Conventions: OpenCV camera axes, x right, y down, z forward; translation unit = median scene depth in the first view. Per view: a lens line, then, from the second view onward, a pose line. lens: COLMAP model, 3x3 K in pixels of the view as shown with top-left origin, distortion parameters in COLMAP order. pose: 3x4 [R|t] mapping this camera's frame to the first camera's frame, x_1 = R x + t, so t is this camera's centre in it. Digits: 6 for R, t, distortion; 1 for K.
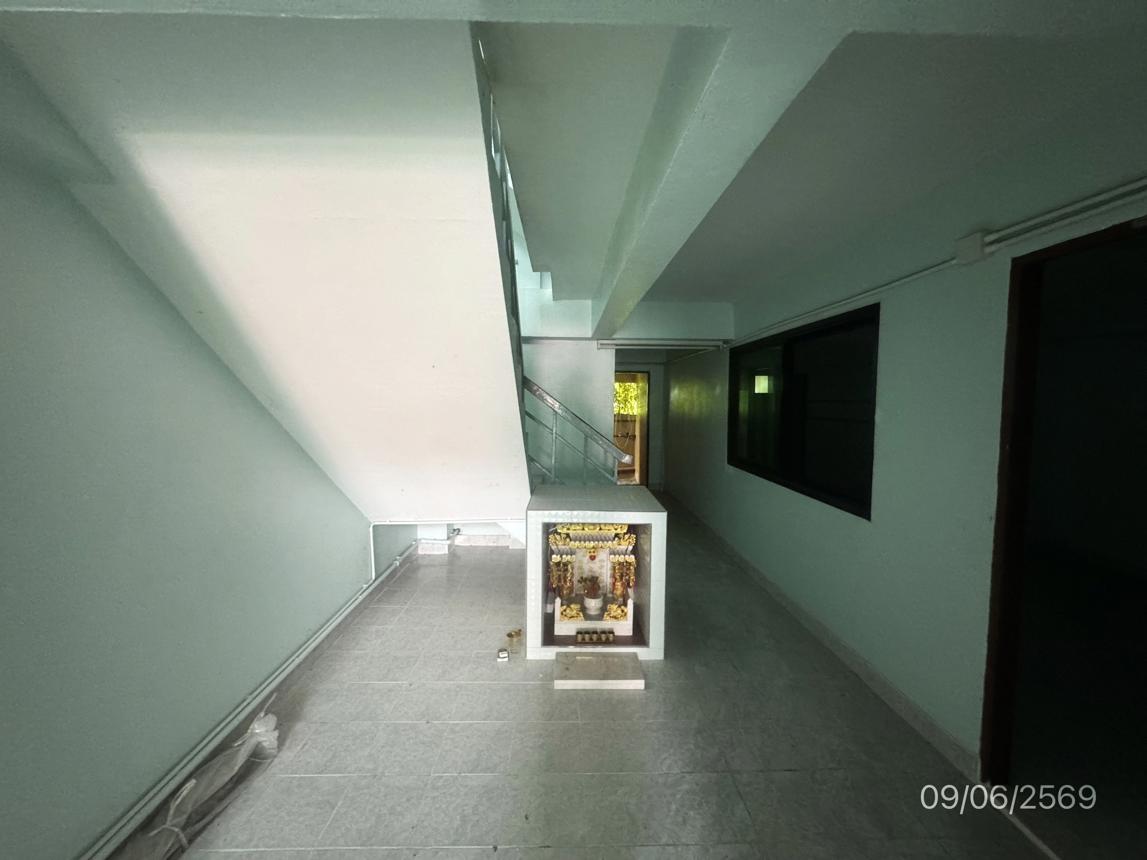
lens RADIAL K [[458.9, 0, 572.4], [0, 458.9, 429.8], [0, 0, 1]] dist [-0.003786, -0.000293]
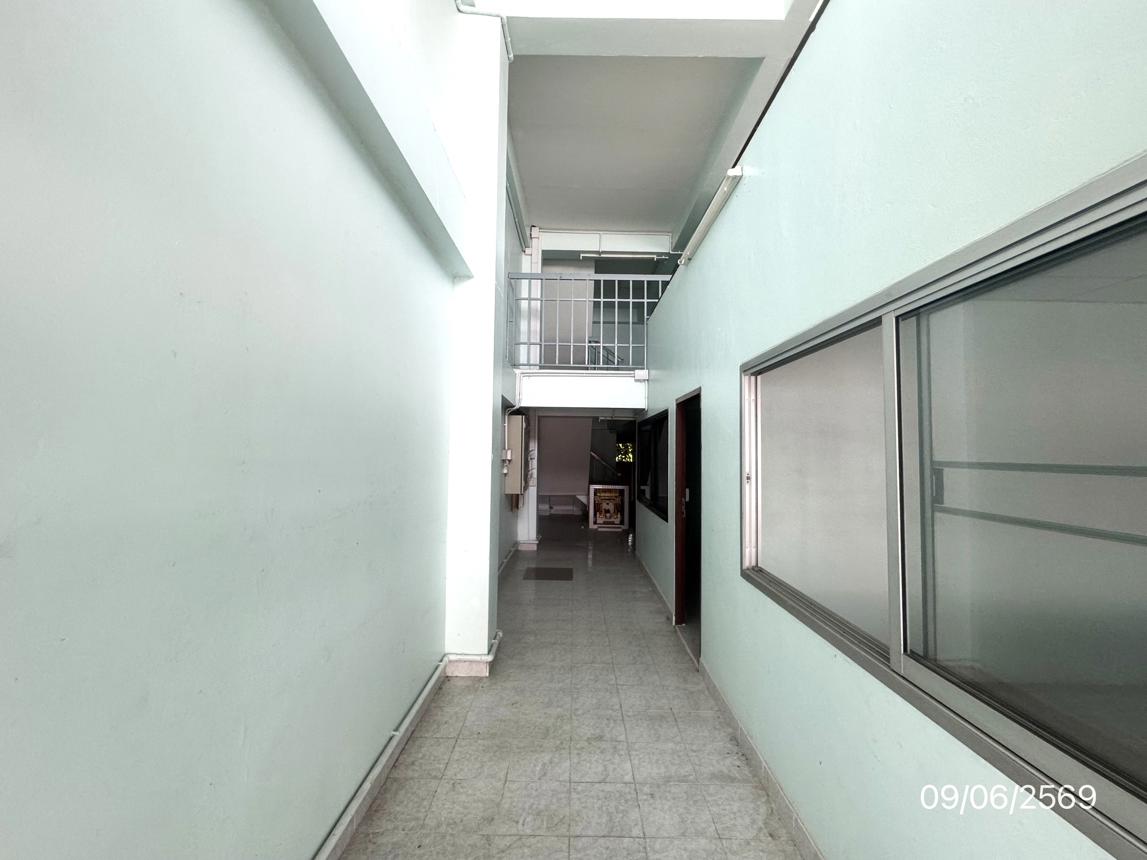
lens RADIAL K [[458.9, 0, 574.7], [0, 458.9, 430.1], [0, 0, 1]] dist [-0.003786, -0.000293]
pose [[0.999843, 0.014272, -0.010534, -0.176385], [-0.015346, 0.993796, -0.110152, 0.136229], [0.008897, 0.110296, 0.993859, -2.446263]]
